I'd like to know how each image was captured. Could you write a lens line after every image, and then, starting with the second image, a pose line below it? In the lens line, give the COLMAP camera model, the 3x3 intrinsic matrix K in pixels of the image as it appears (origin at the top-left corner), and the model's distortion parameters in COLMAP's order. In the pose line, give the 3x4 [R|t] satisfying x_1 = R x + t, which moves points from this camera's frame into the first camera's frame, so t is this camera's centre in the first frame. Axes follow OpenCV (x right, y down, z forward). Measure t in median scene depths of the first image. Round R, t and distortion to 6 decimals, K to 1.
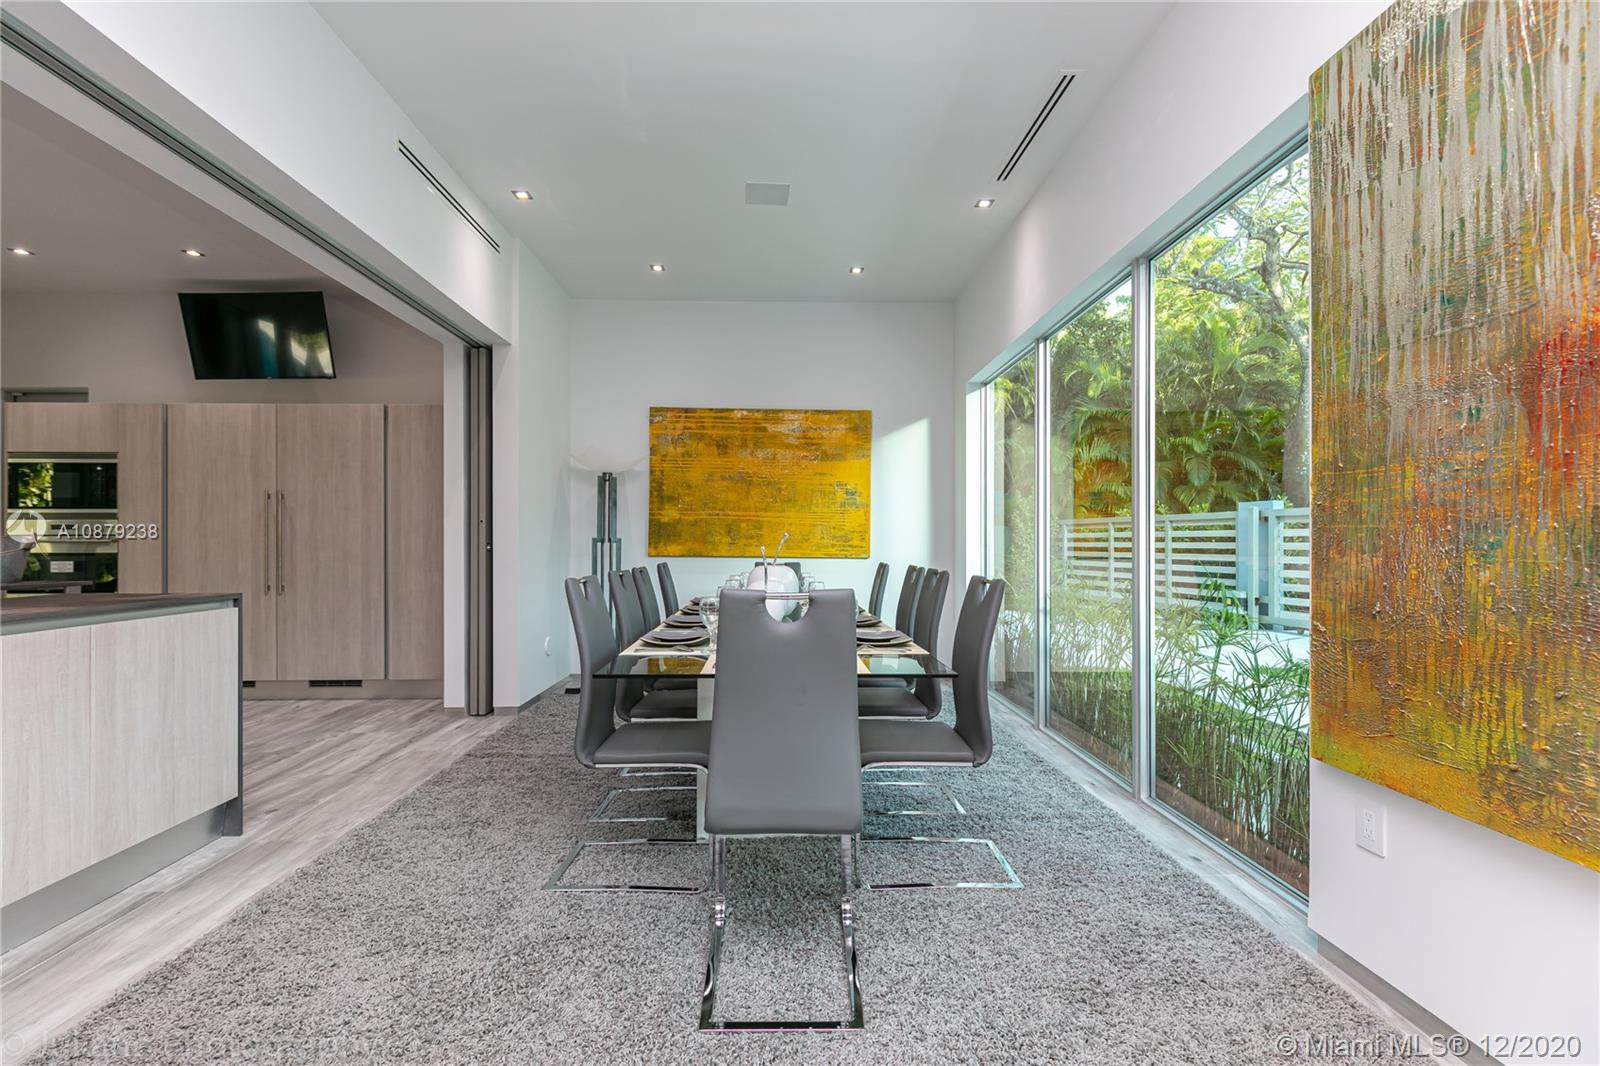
lens RADIAL K [[722.0, 0, 796.6], [0, 722.0, 536.3], [0, 0, 1]] dist [0.007335, -0.000454]
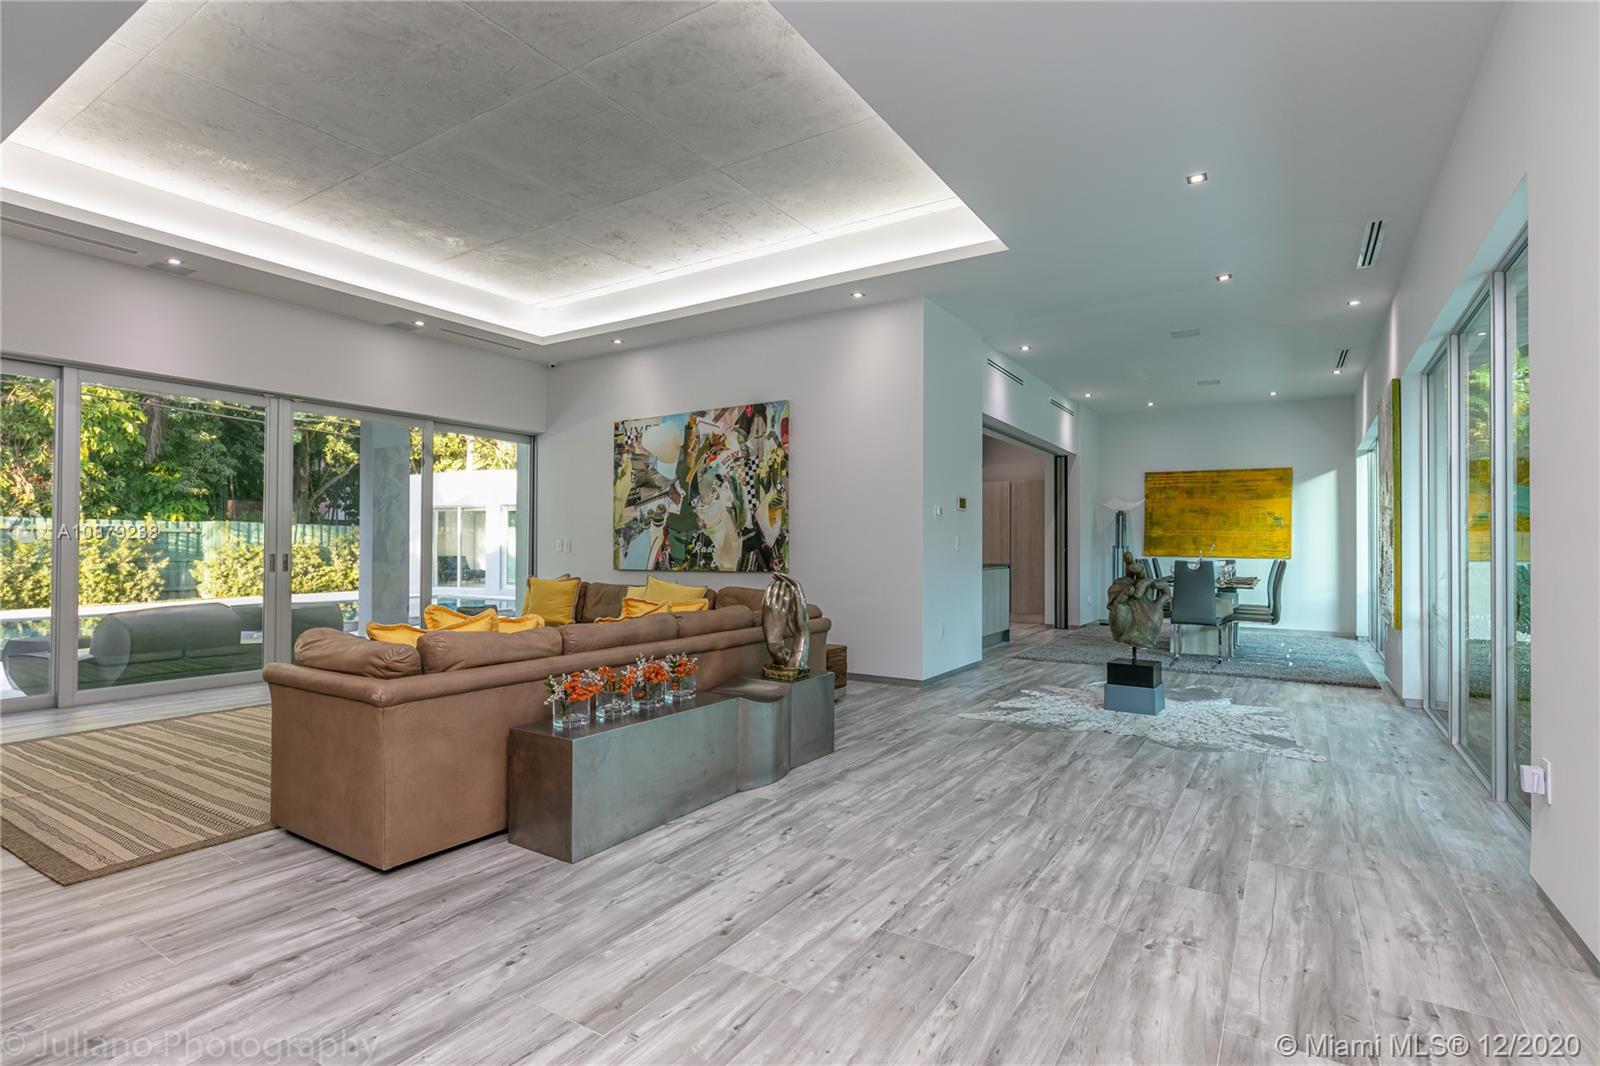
lens RADIAL K [[790.6, 0, 798.4], [0, 790.6, 538.0], [0, 0, 1]] dist [0.002612, -0.000108]
pose [[0.830606, -0.000211, -0.556860, 0.173170], [-0.001554, 0.999995, -0.002697, -0.010124], [0.556858, 0.003105, 0.830602, -1.093355]]
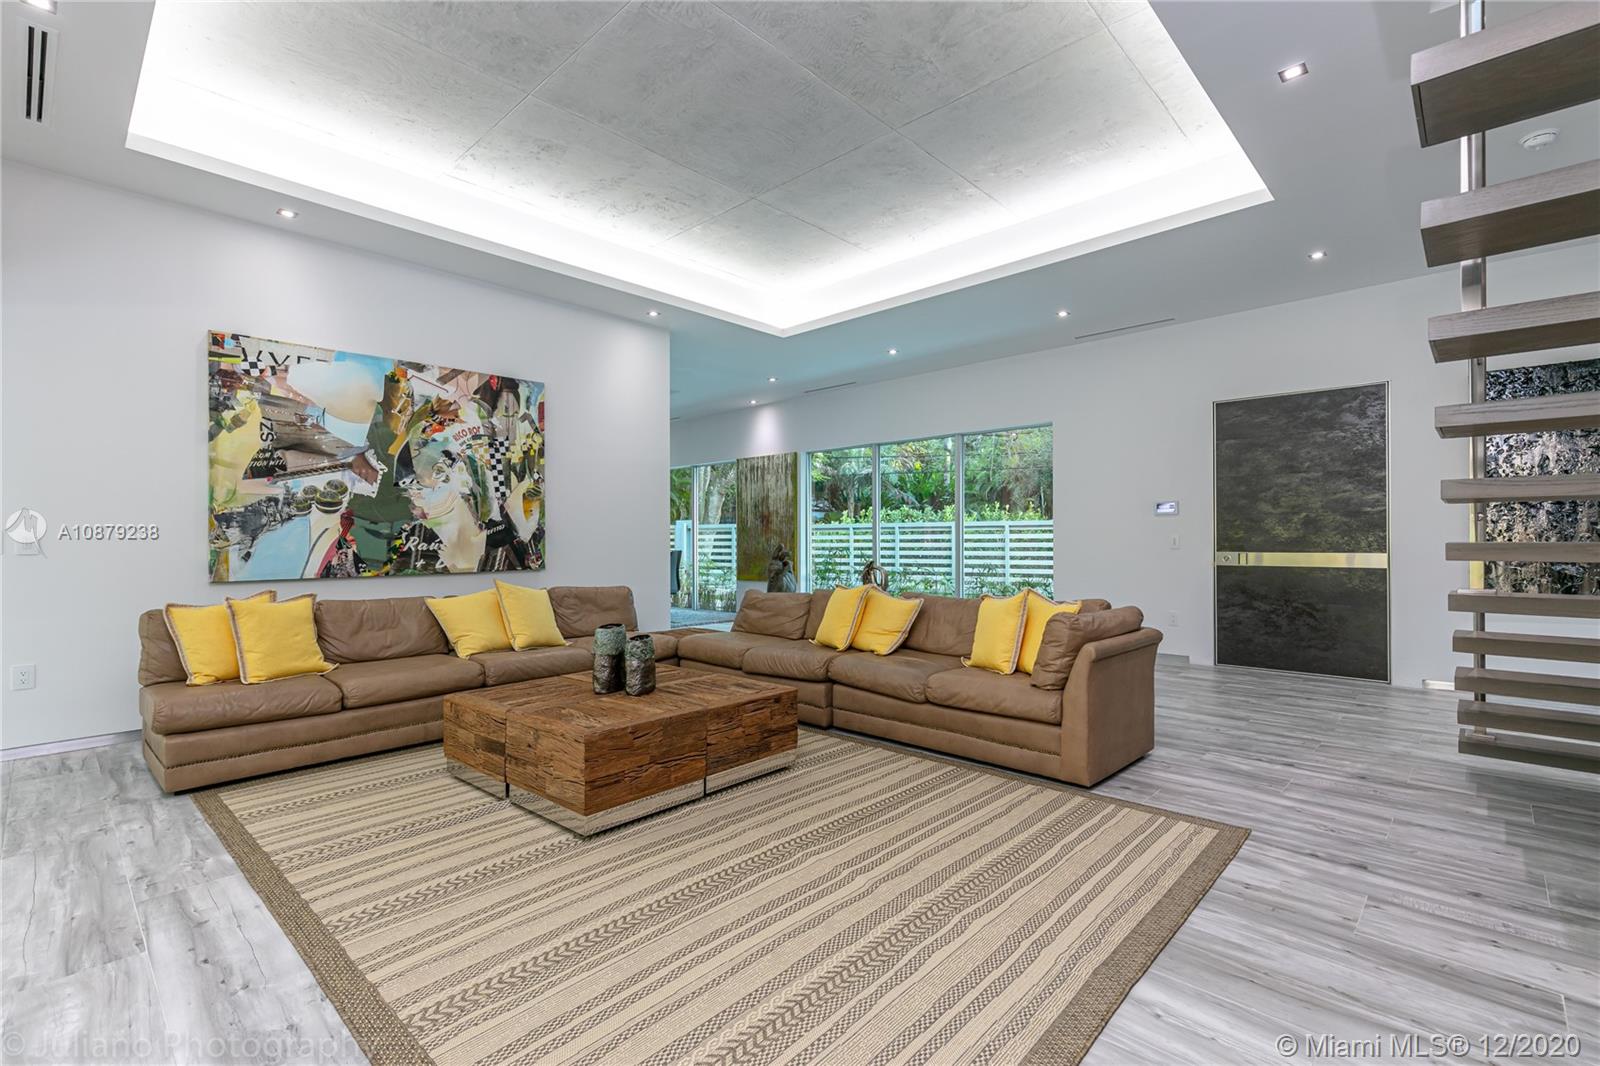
lens RADIAL K [[722.0, 0, 800.3], [0, 722.0, 535.8], [0, 0, 1]] dist [0.007335, -0.000454]
pose [[0.698992, 0.006817, 0.715097, -2.252107], [-0.005605, 0.999976, -0.004054, -0.002373], [-0.715107, -0.001175, 0.699014, -1.052565]]
